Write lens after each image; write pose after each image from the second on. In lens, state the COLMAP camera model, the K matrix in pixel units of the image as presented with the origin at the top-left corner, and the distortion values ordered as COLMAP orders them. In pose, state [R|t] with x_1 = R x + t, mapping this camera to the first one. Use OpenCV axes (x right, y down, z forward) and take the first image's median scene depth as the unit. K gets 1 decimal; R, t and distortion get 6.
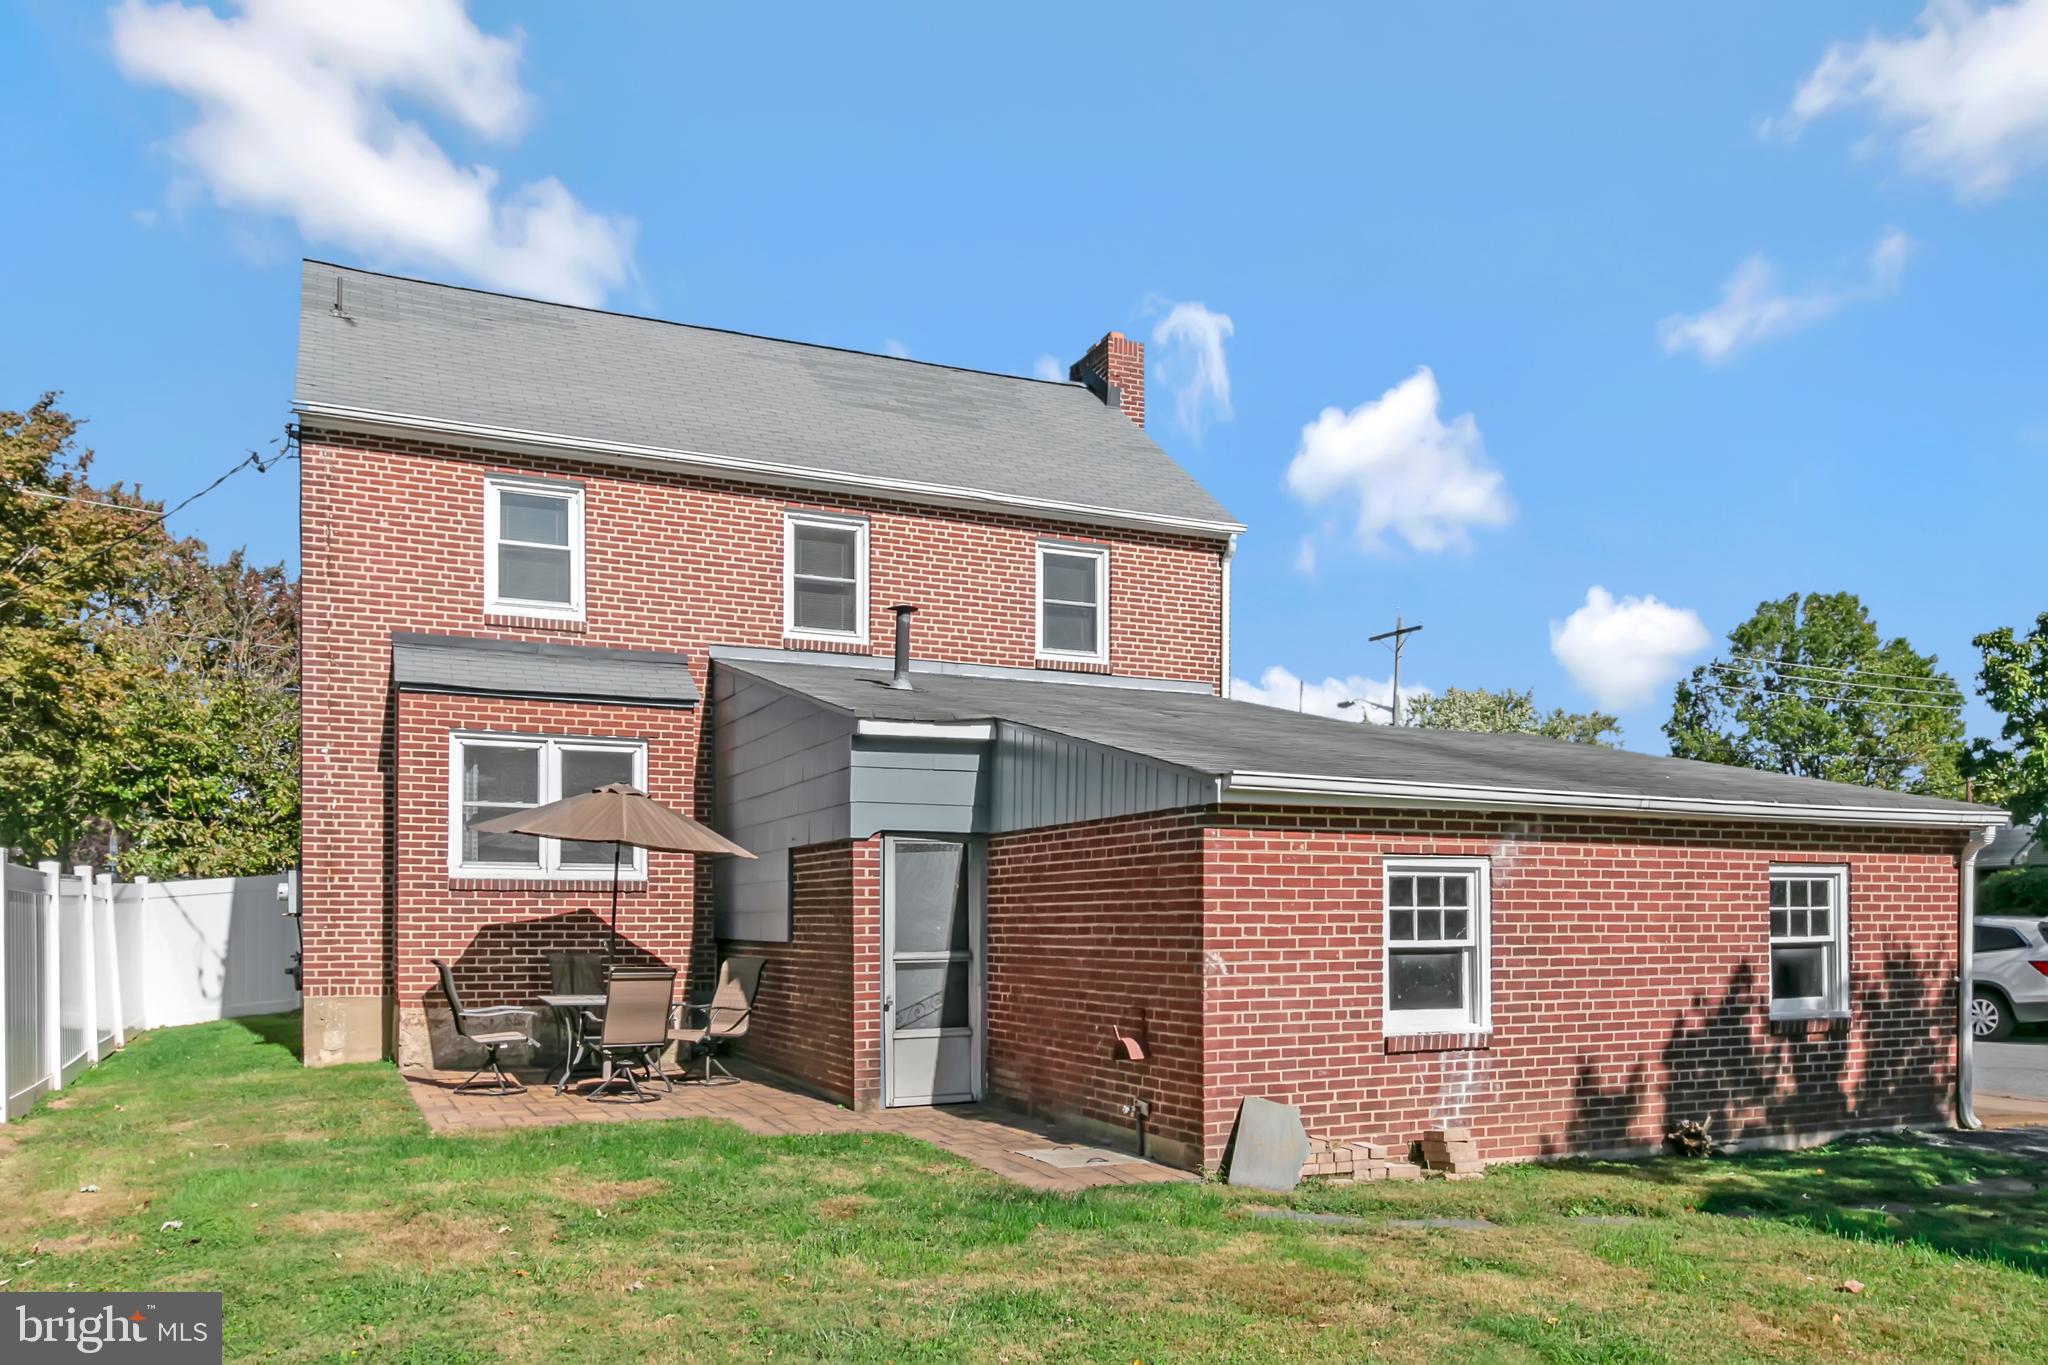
lens RADIAL K [[1542.1, 0, 1022.8], [0, 1542.1, 851.0], [0, 0, 1]] dist [0.001373, 0.001885]
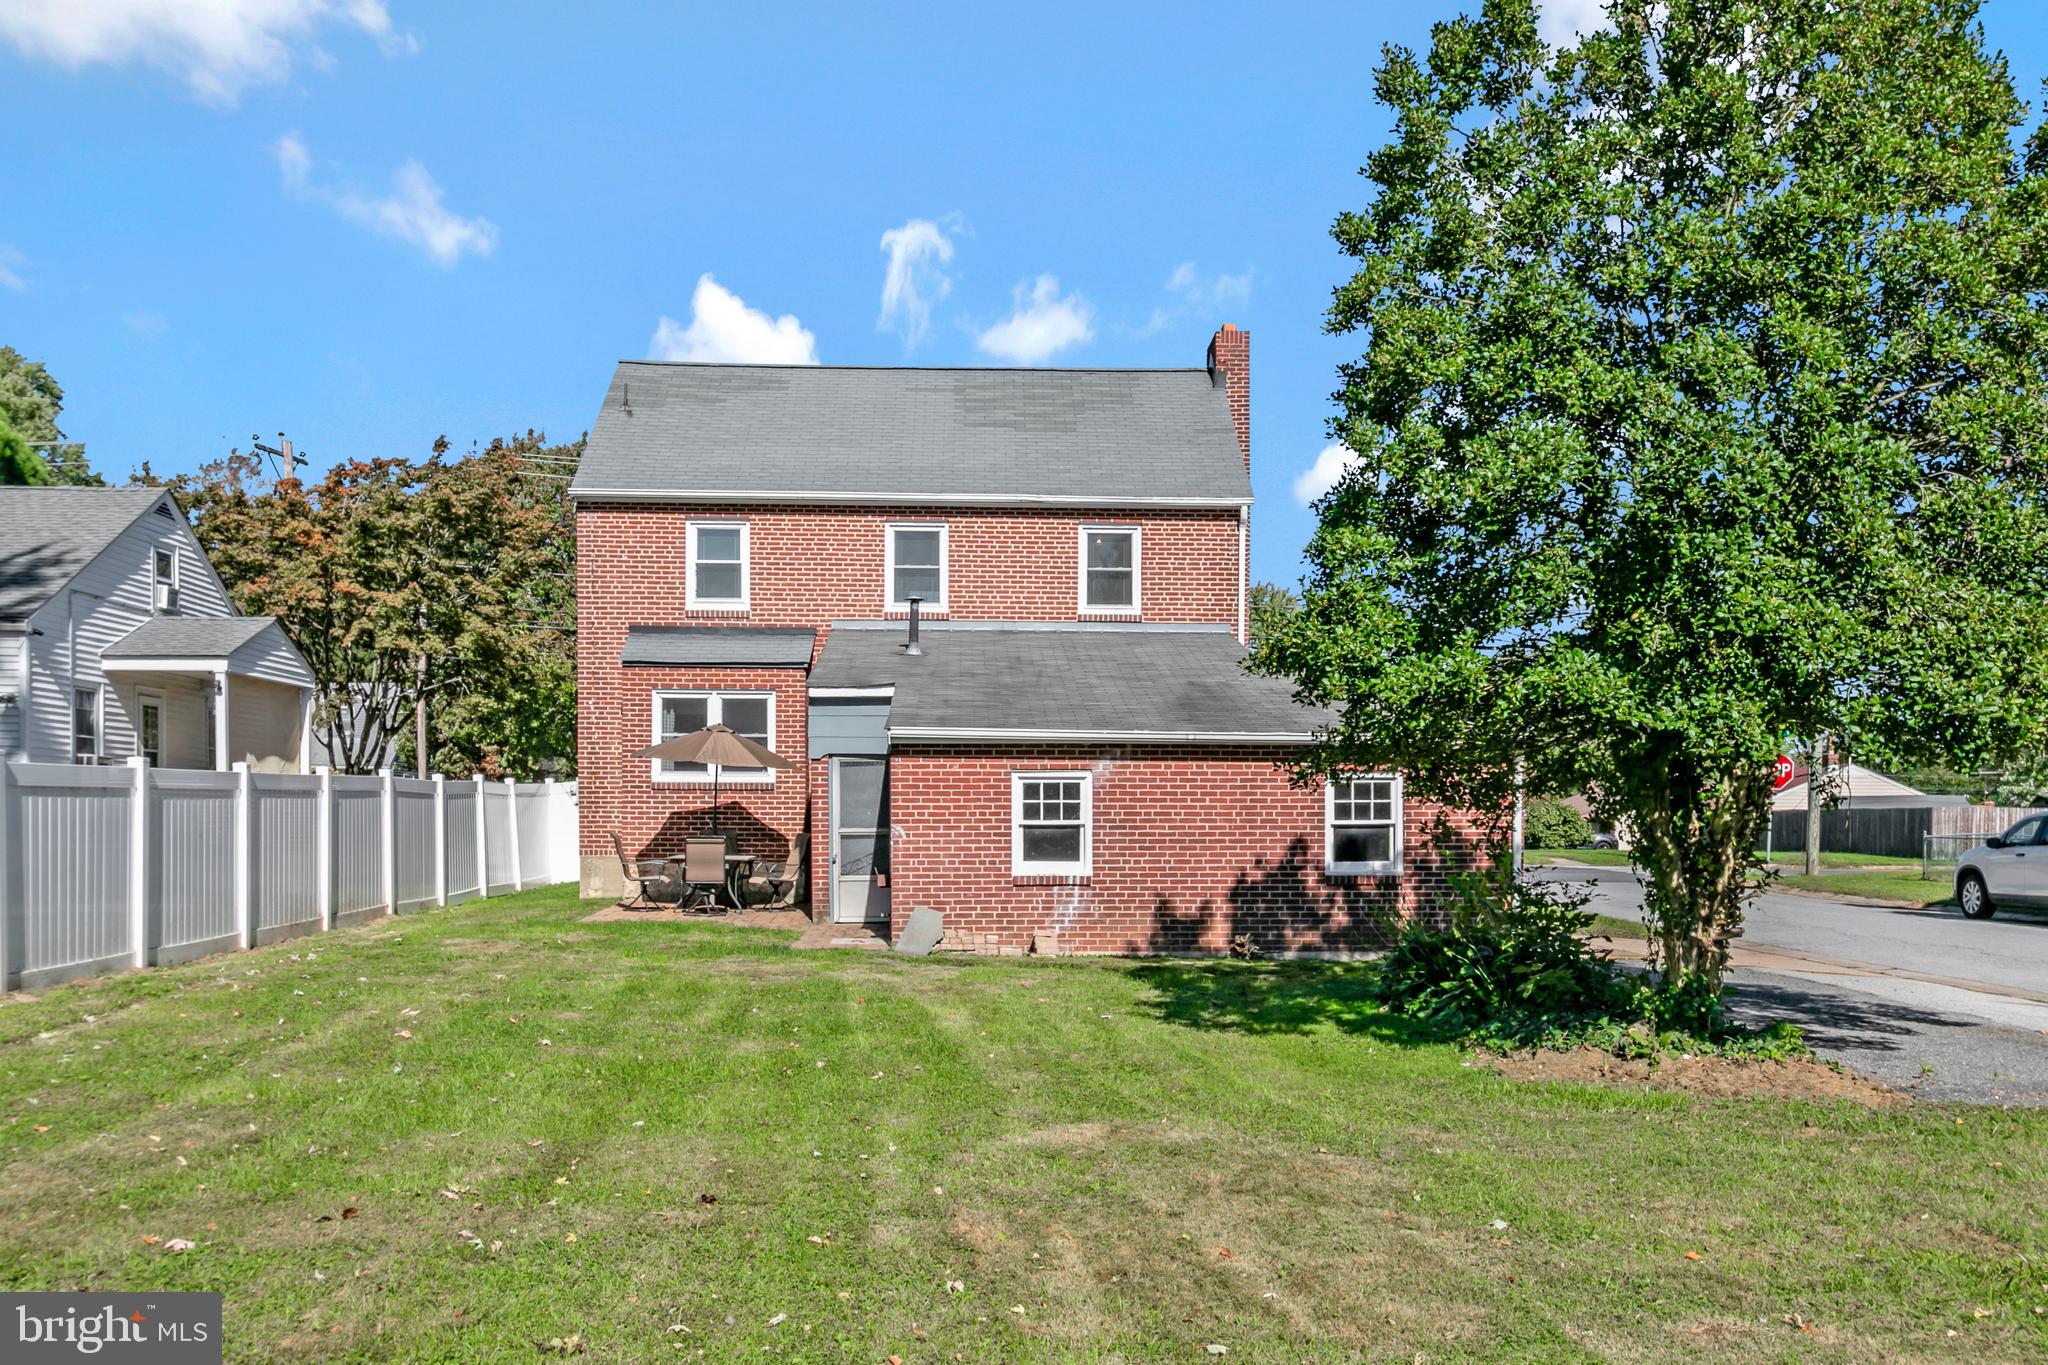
lens RADIAL K [[1887.4, 0, 1024.0], [0, 1887.4, 682.5], [0, 0, 1]] dist [-0.007826, -0.001052]
pose [[0.923920, -0.023796, -0.381845, 0.717448], [0.014395, 0.999519, -0.027458, -0.025628], [0.382315, 0.019872, 0.923818, -0.644778]]
